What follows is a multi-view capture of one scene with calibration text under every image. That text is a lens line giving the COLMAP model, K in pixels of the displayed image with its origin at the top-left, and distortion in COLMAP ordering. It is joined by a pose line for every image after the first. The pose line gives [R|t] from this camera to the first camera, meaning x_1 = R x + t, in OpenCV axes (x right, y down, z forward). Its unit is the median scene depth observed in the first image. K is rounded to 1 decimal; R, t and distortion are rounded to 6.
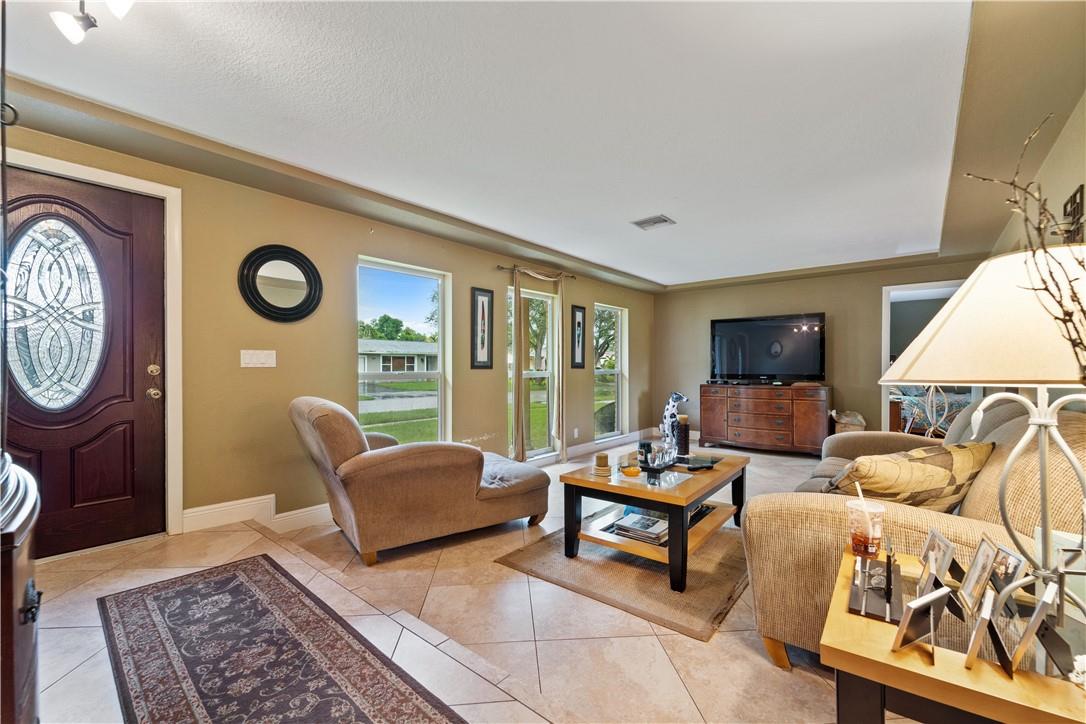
lens RADIAL K [[448.5, 0, 544.1], [0, 448.5, 363.8], [0, 0, 1]] dist [-0.001442, -0.002287]
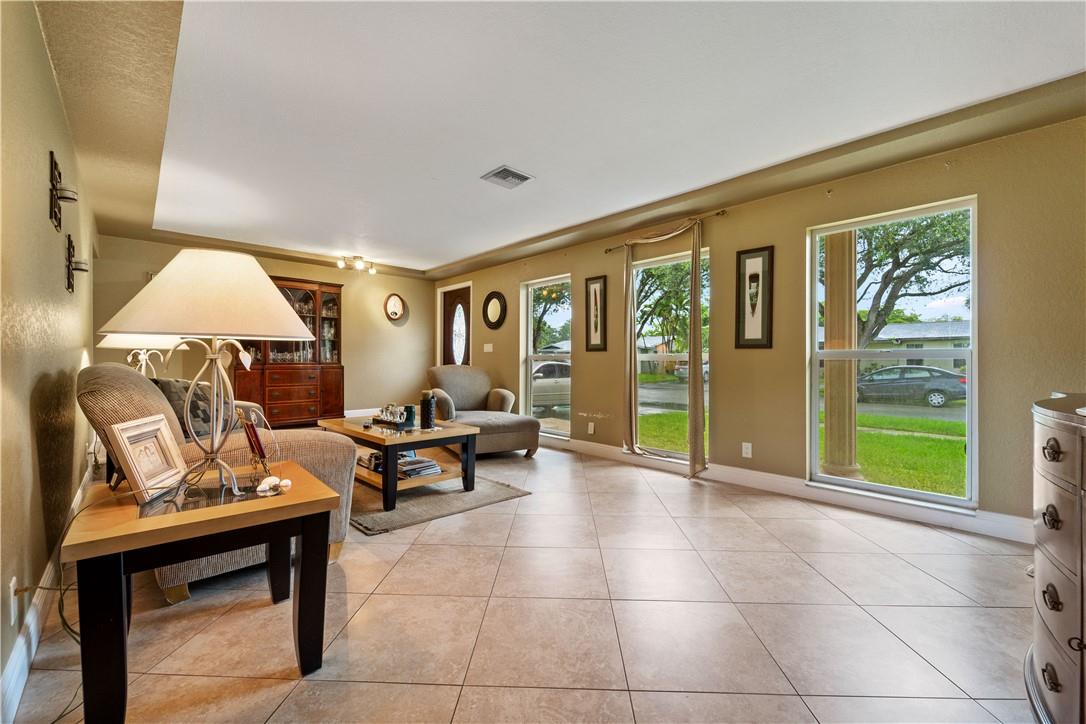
lens RADIAL K [[448.5, 0, 547.1], [0, 448.5, 351.7], [0, 0, 1]] dist [-0.001442, -0.002287]
pose [[-0.134510, 0.007091, -0.990887, 0.755206], [0.028358, 0.999592, 0.003304, 0.004257], [0.990506, -0.027655, -0.134657, 0.818641]]
